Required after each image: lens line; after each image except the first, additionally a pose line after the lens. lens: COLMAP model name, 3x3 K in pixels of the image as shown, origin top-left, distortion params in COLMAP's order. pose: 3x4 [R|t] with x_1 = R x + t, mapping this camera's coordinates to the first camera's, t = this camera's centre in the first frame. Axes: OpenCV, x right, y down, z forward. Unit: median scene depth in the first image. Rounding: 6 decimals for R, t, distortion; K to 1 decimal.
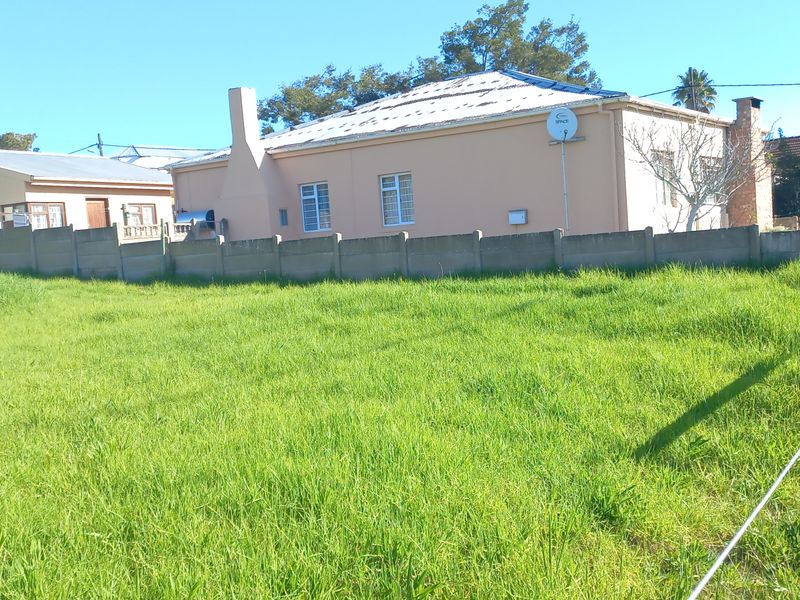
lens RADIAL K [[949.0, 0, 400.9], [0, 949.0, 298.8], [0, 0, 1]] dist [0.073689, 0.000000]
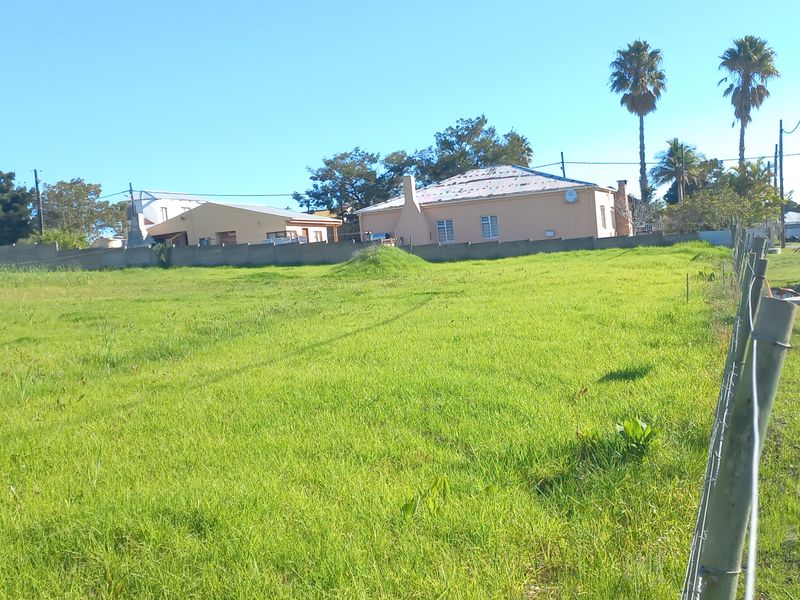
lens RADIAL K [[949.0, 0, 399.1], [0, 949.0, 313.8], [0, 0, 1]] dist [0.073689, 0.000000]
pose [[0.969420, -0.033086, 0.243167, -0.716602], [0.036670, 0.999275, -0.010225, 0.109458], [-0.242653, 0.018829, 0.969931, -1.057668]]
